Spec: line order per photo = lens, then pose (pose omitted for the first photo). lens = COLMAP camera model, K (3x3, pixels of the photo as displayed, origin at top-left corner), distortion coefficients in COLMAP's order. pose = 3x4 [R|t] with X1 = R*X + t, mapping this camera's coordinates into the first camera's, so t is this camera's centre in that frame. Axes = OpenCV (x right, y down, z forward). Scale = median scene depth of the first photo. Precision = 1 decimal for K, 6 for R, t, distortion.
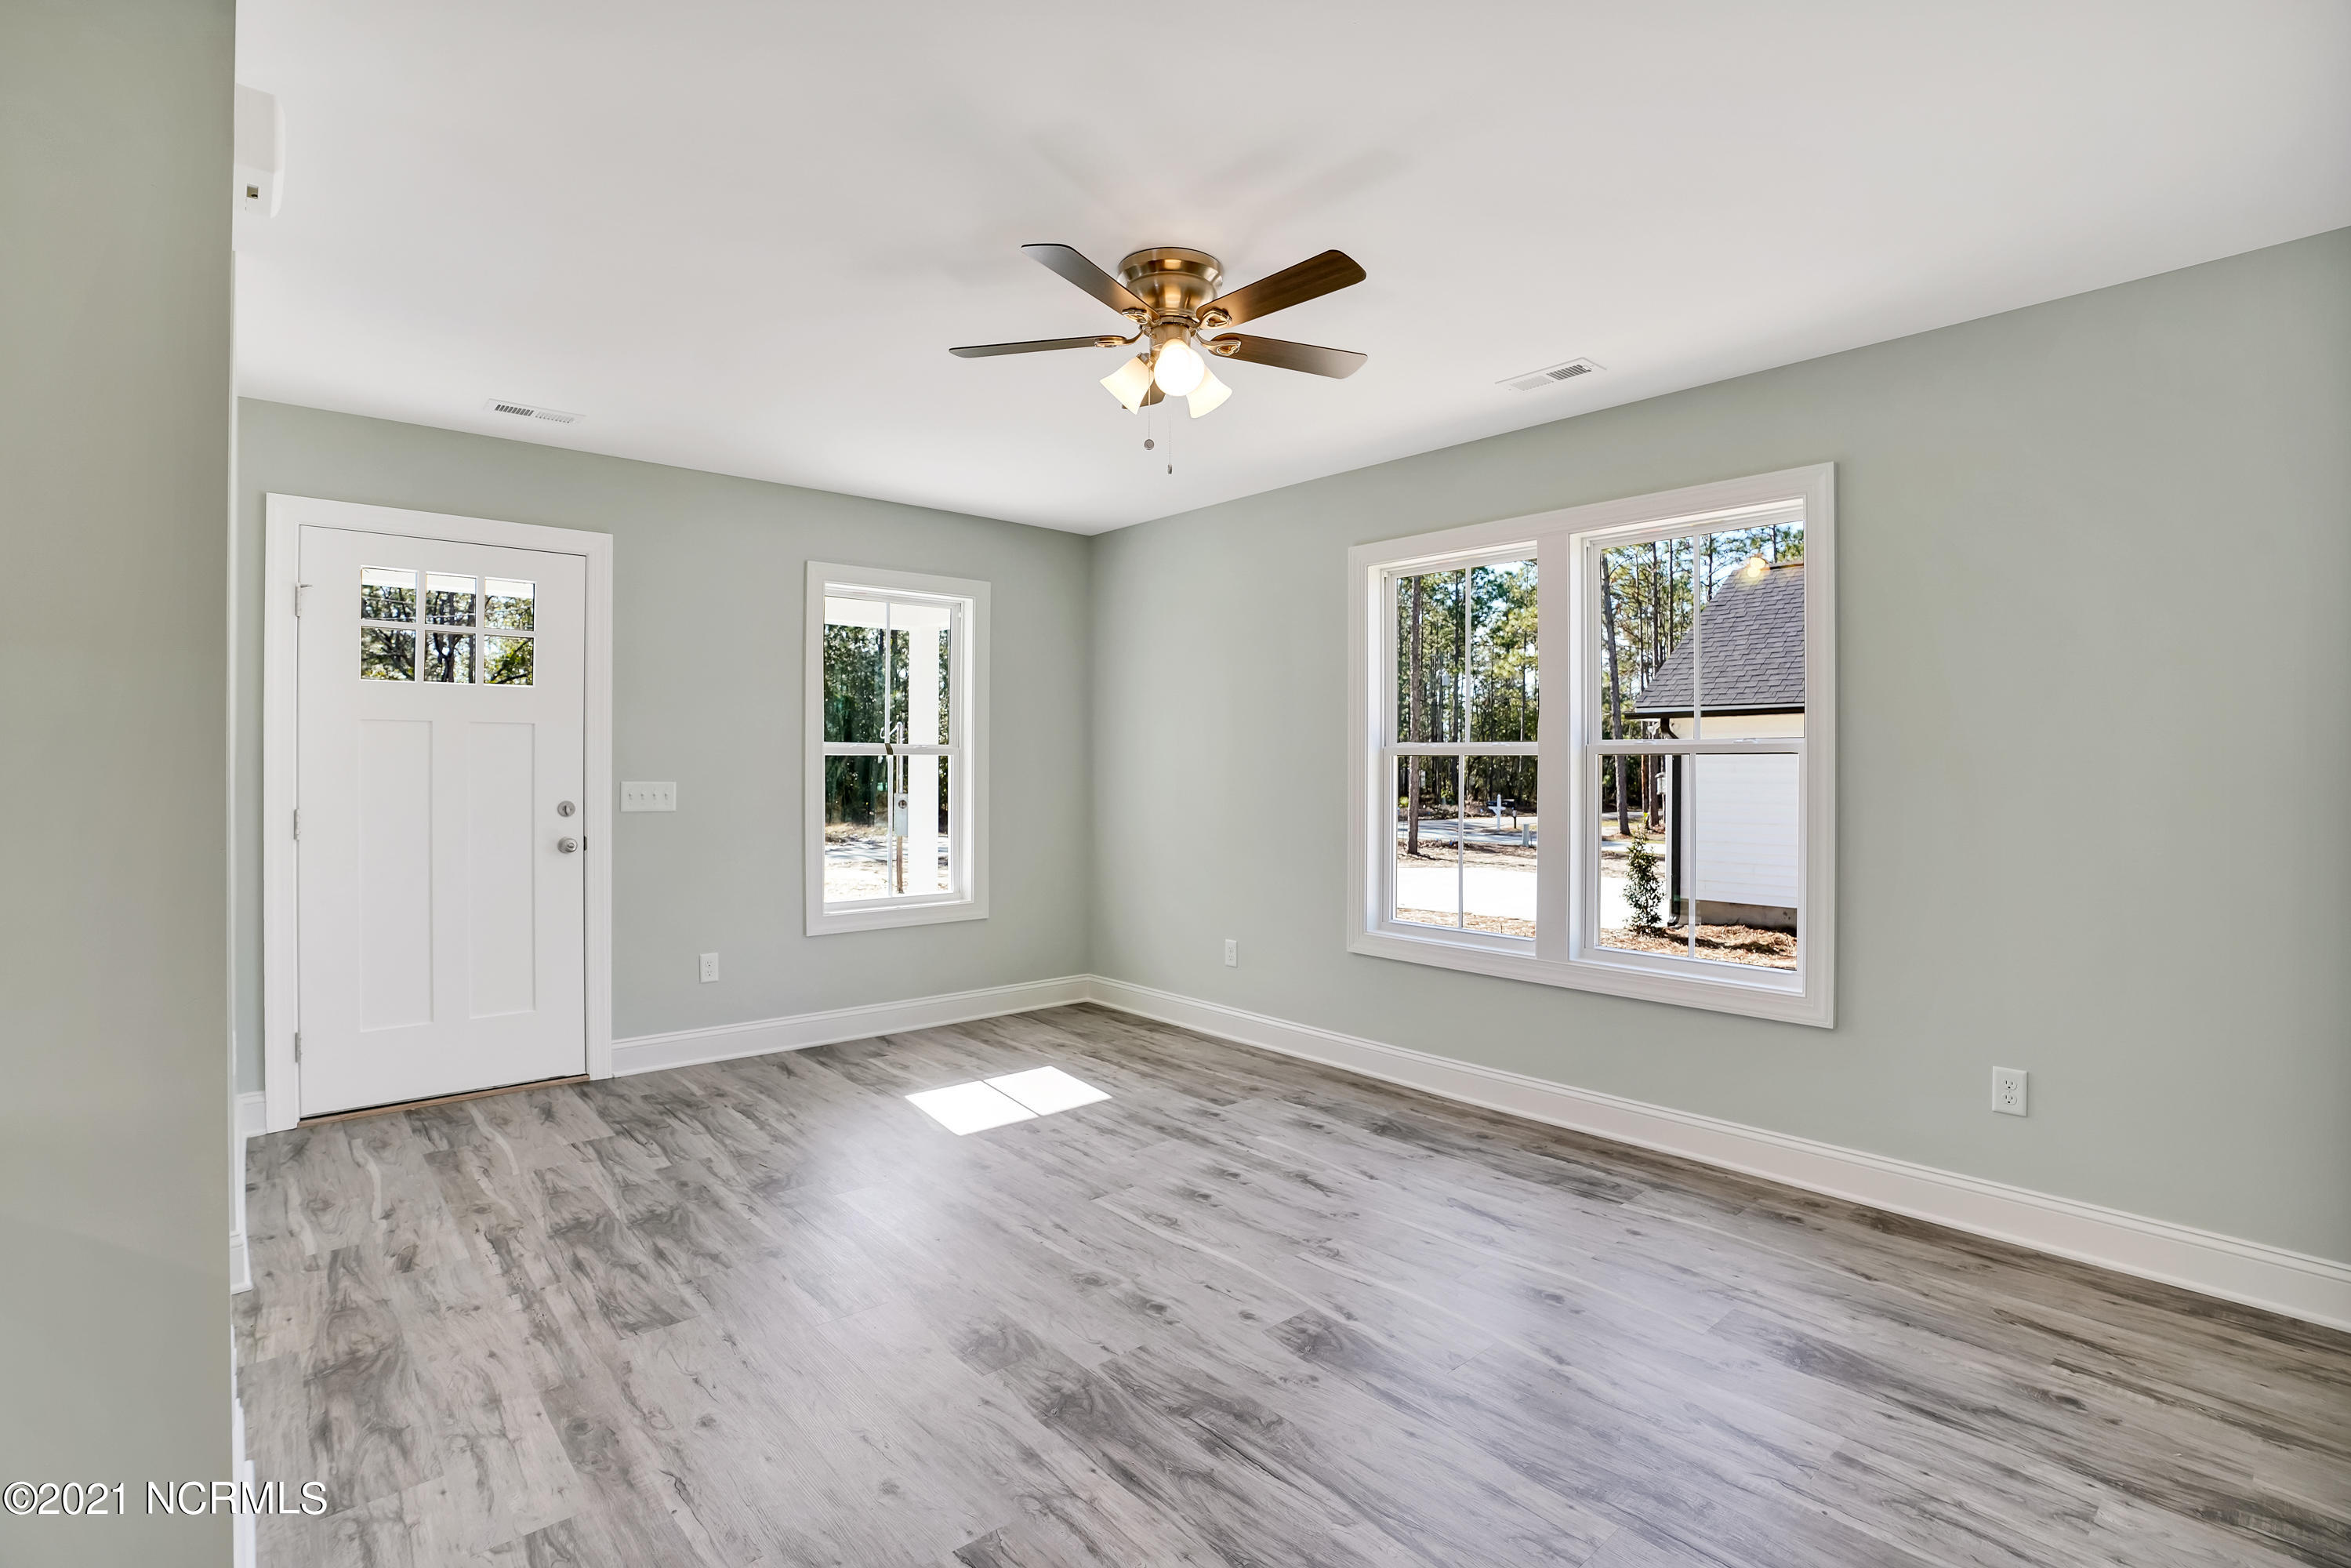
lens RADIAL K [[1093.4, 0, 1232.2], [0, 1093.4, 774.4], [0, 0, 1]] dist [-0.020219, 0.000457]
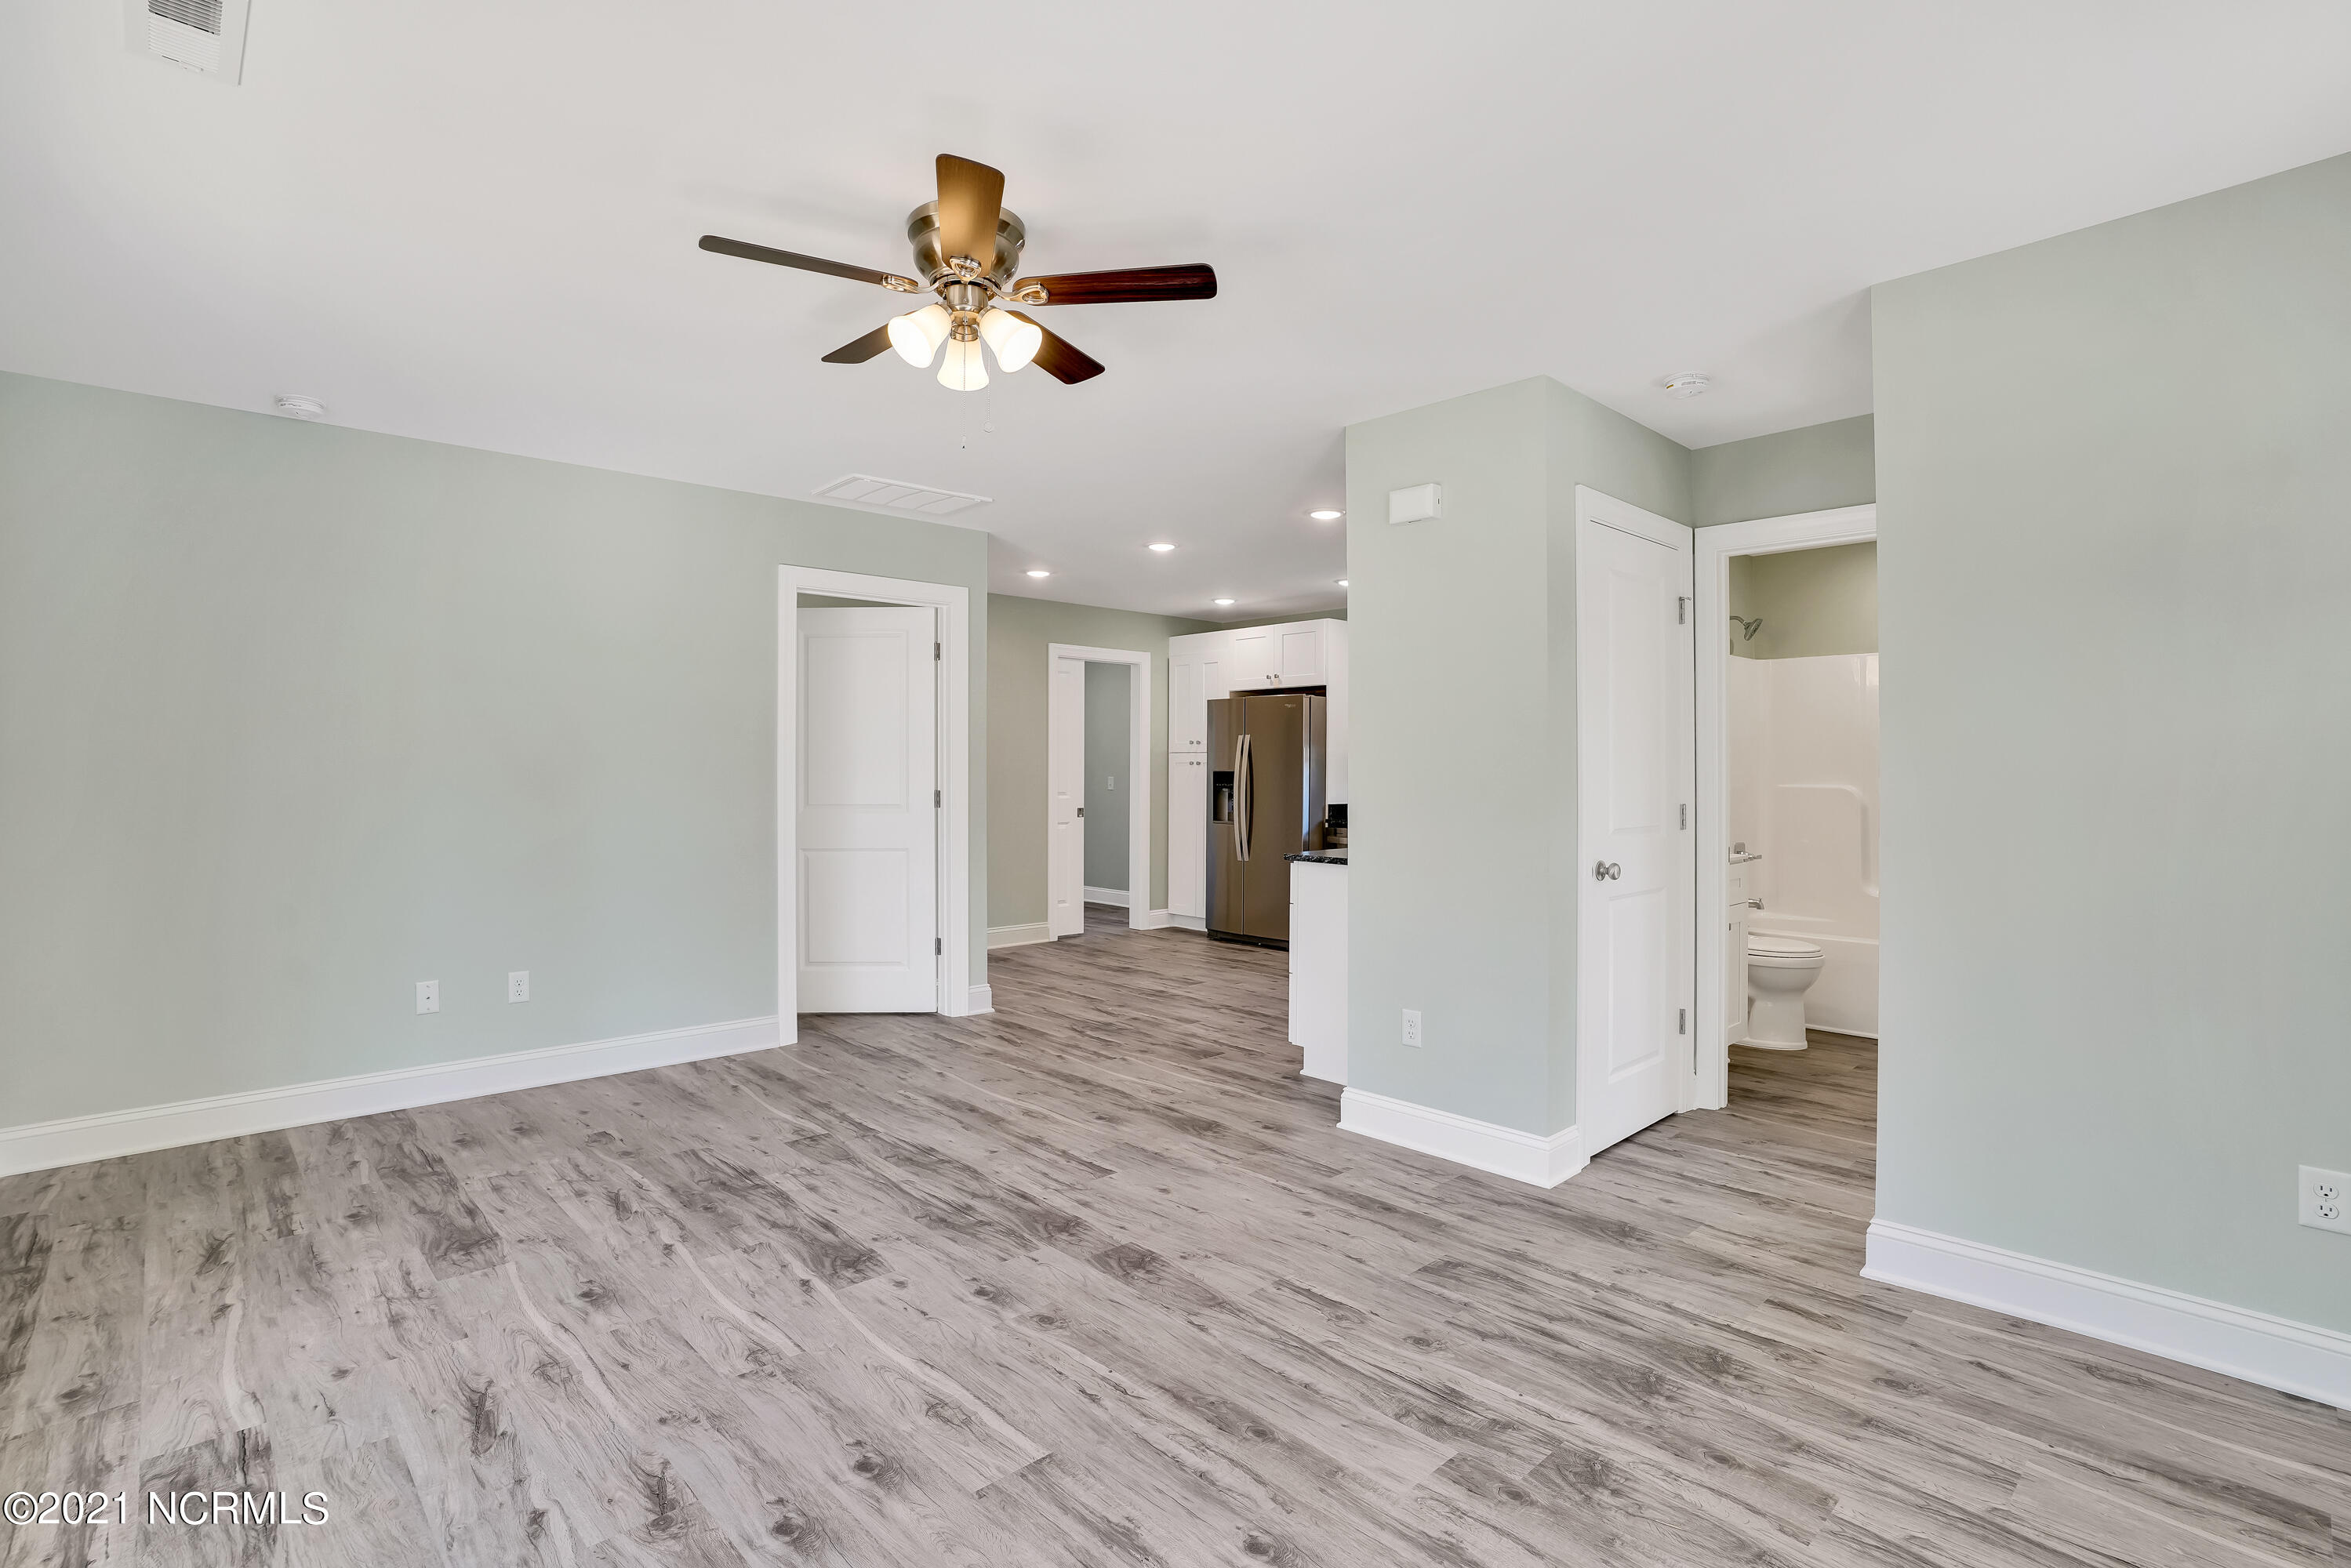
lens RADIAL K [[1093.2, 0, 1172.4], [0, 1093.2, 775.5], [0, 0, 1]] dist [-0.020219, 0.000457]
pose [[-0.999949, -0.004340, 0.009075, -0.255241], [-0.004212, 0.999892, 0.014087, -0.014701], [-0.009135, 0.014048, -0.999860, 2.020057]]
